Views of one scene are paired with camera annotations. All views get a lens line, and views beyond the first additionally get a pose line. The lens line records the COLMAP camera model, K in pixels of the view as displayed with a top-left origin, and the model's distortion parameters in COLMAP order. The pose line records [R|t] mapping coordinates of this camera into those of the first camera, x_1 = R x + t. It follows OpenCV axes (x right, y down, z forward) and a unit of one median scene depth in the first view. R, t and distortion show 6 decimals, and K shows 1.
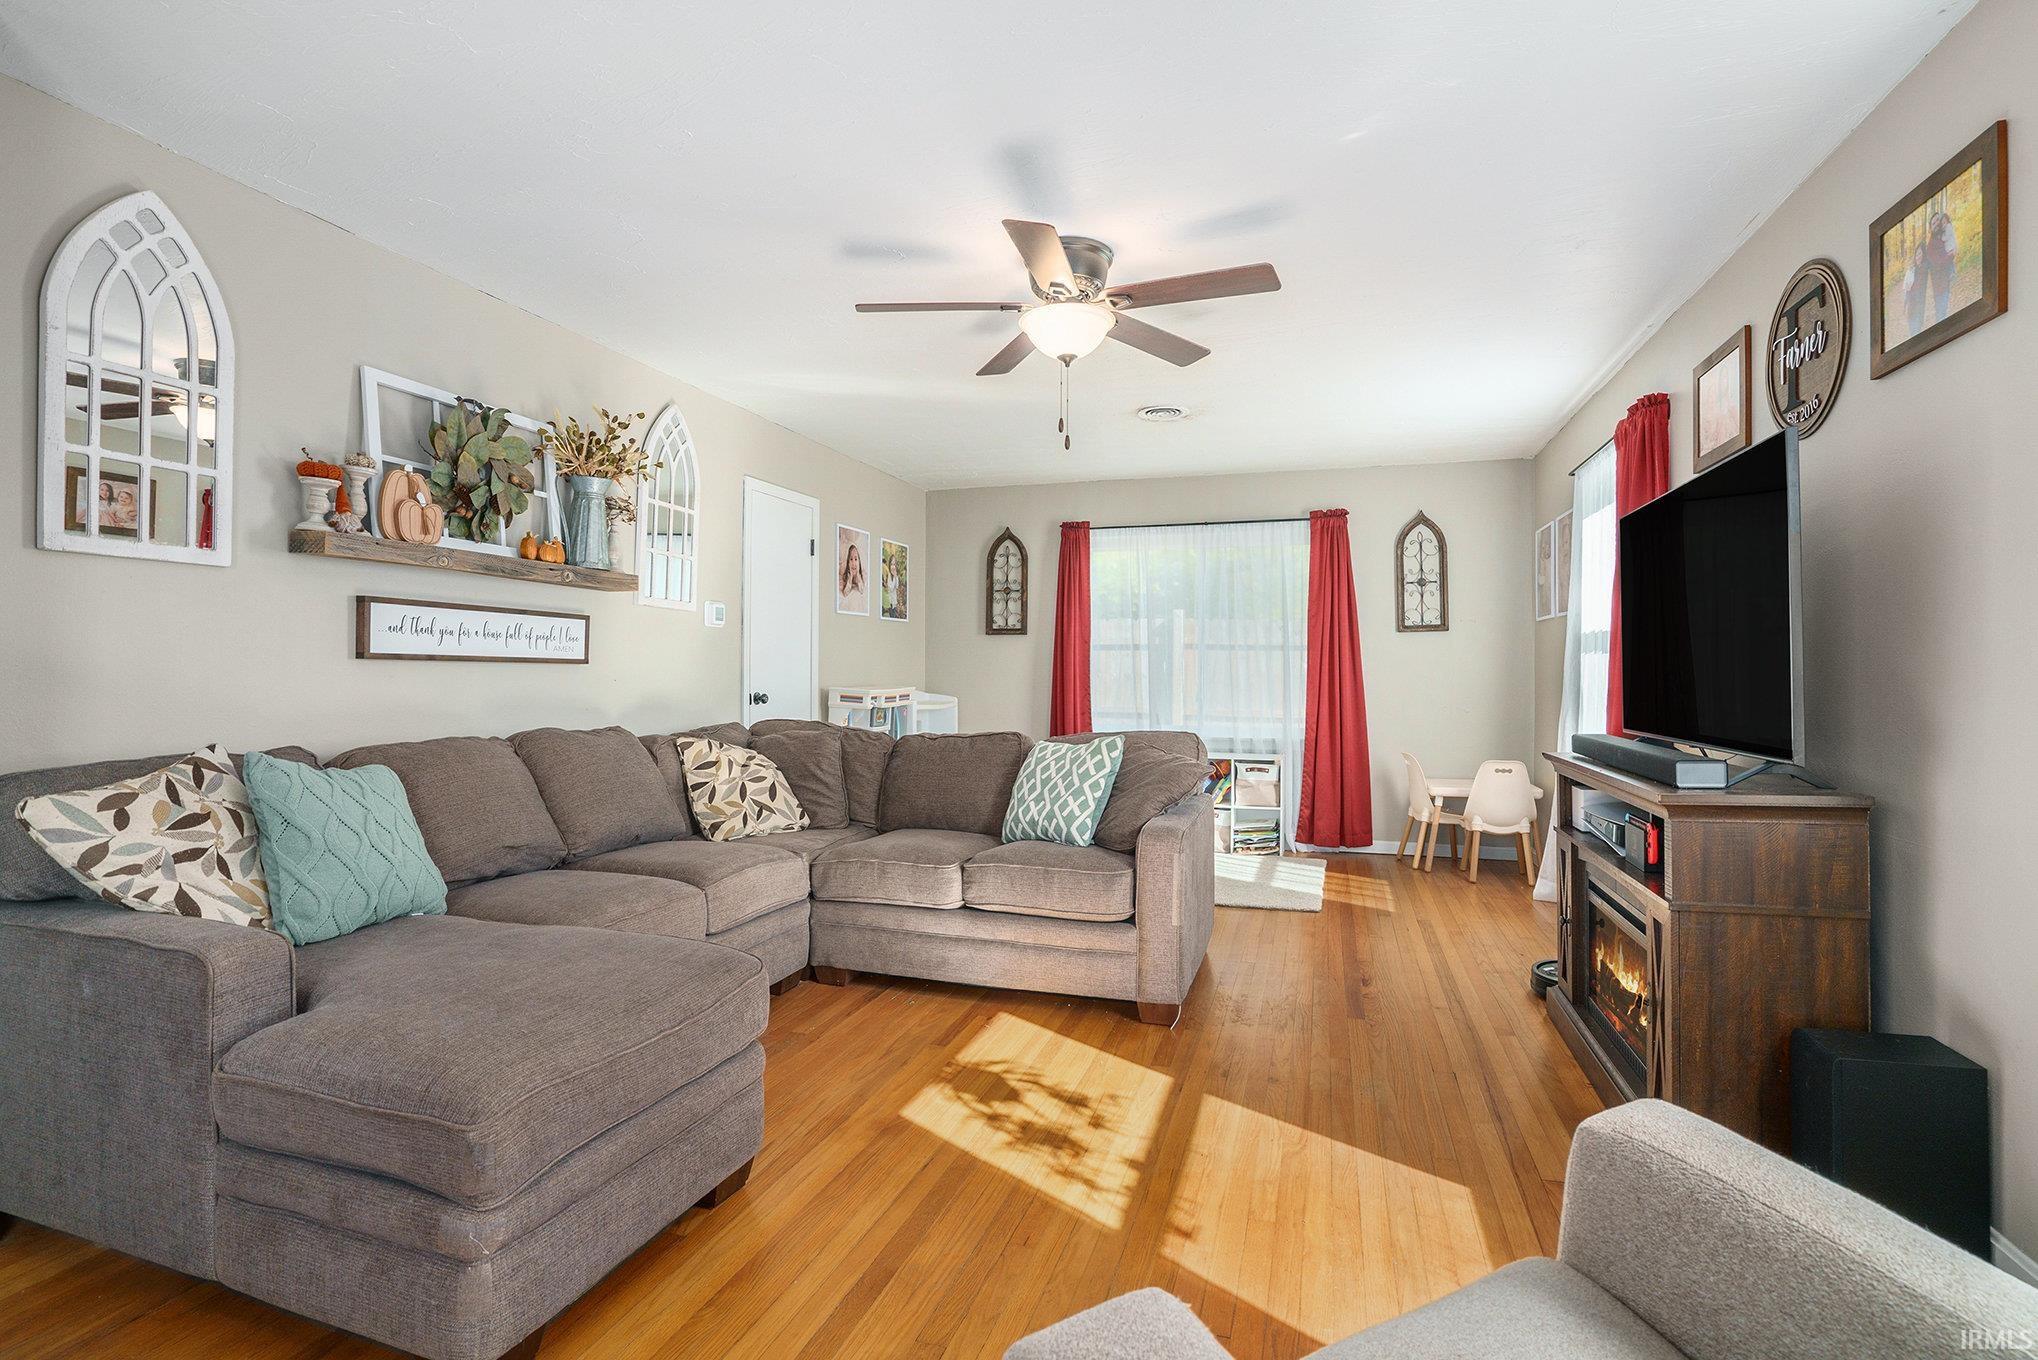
lens RADIAL K [[965.9, 0, 1027.8], [0, 965.9, 678.6], [0, 0, 1]] dist [-0.065504, 0.038910]
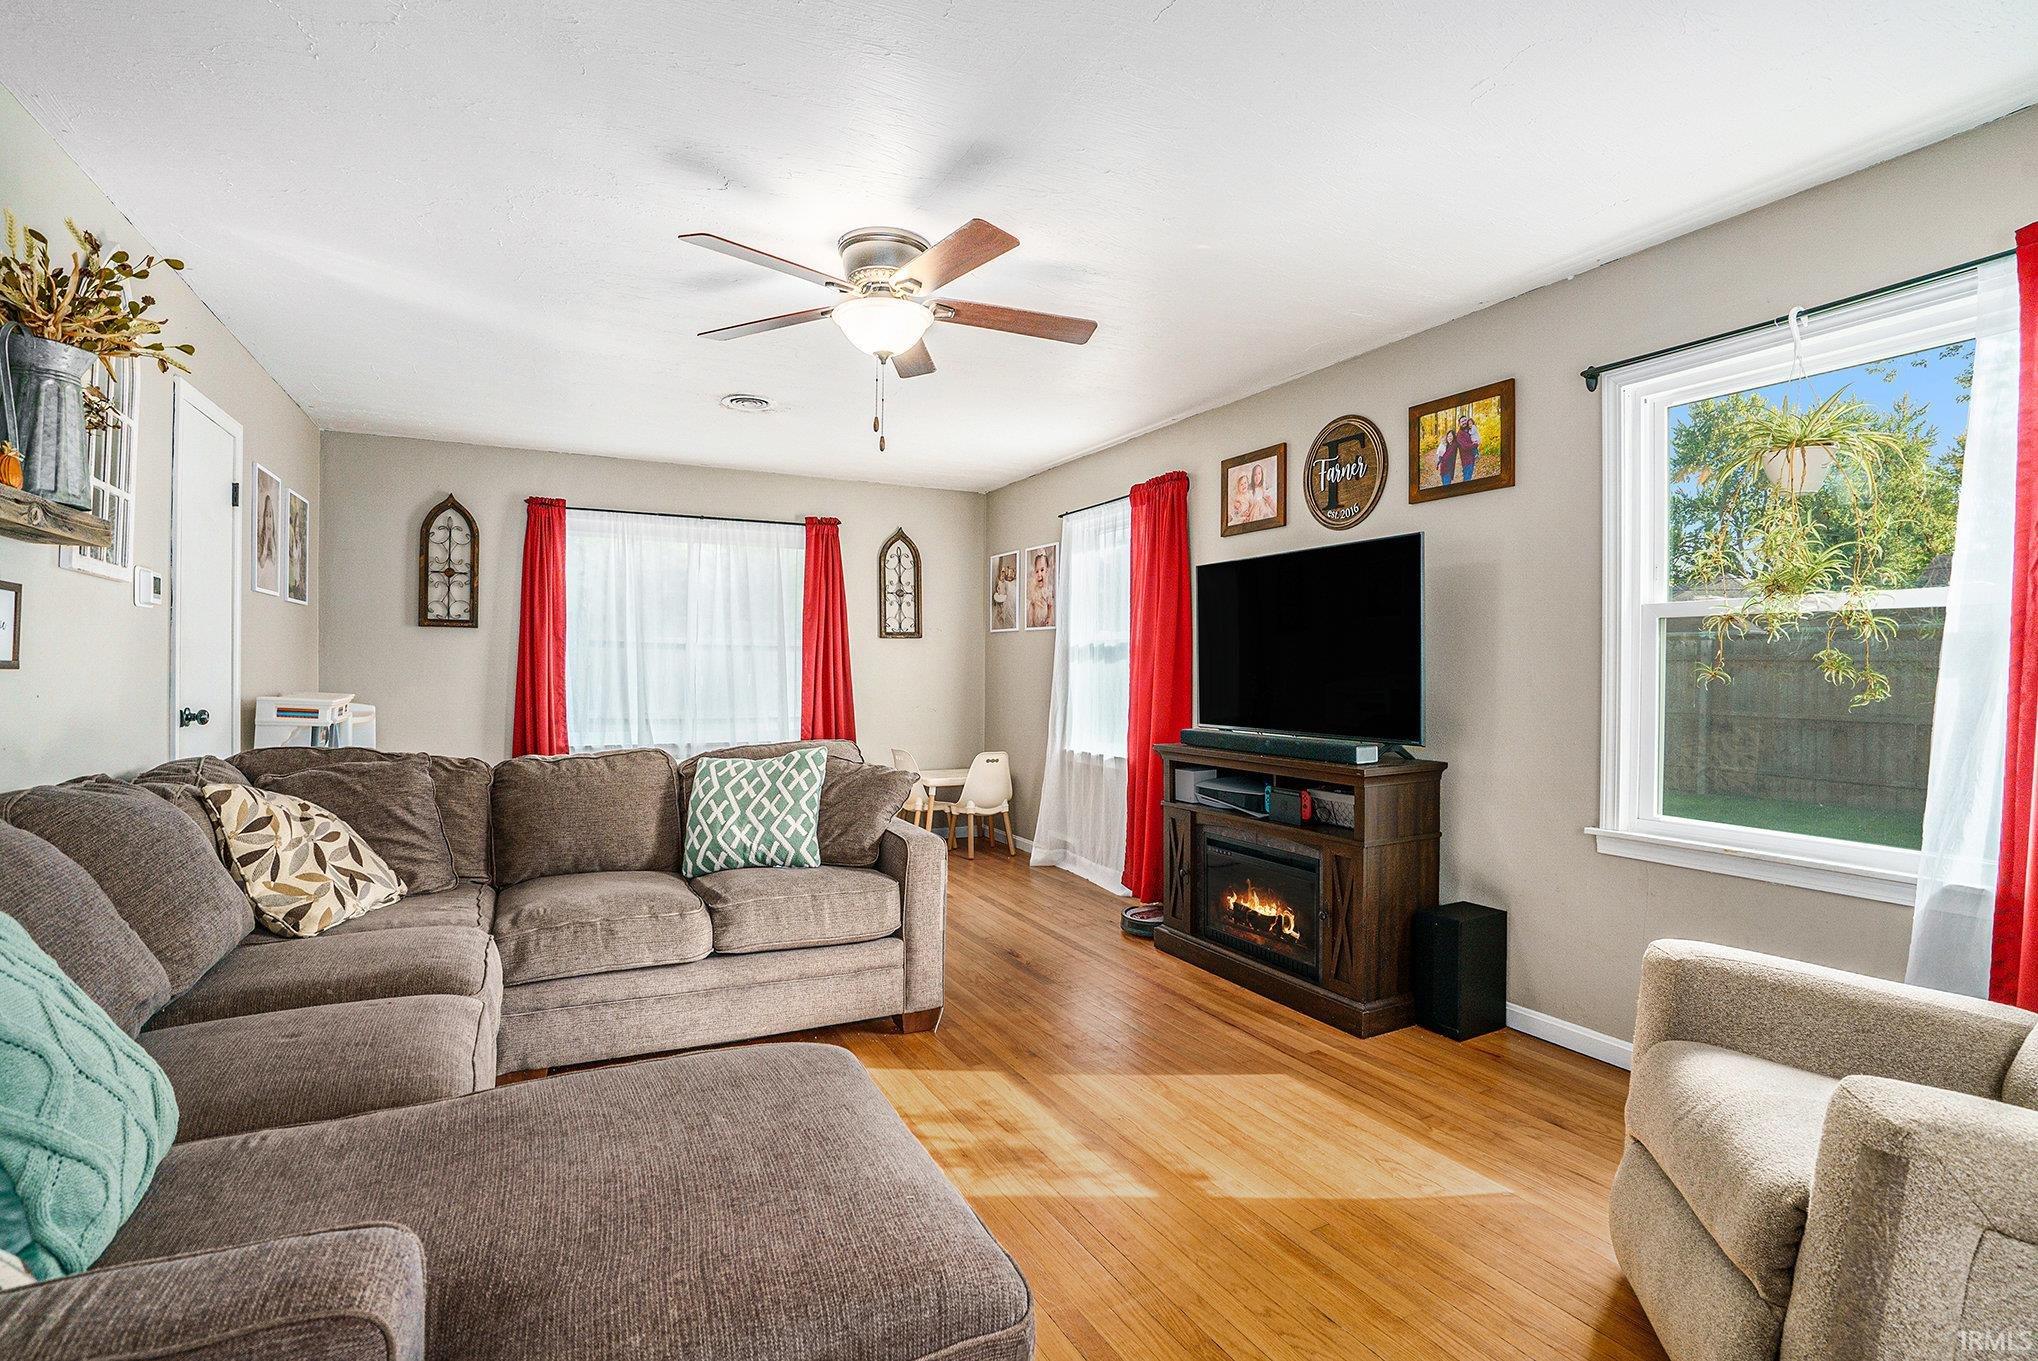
lens RADIAL K [[965.9, 0, 1027.8], [0, 965.9, 679.1], [0, 0, 1]] dist [-0.065504, 0.038910]
pose [[0.708635, -0.001994, 0.705573, -0.404922], [-0.003015, 0.999978, 0.005855, -0.013791], [-0.705569, -0.006276, 0.708614, 0.168709]]
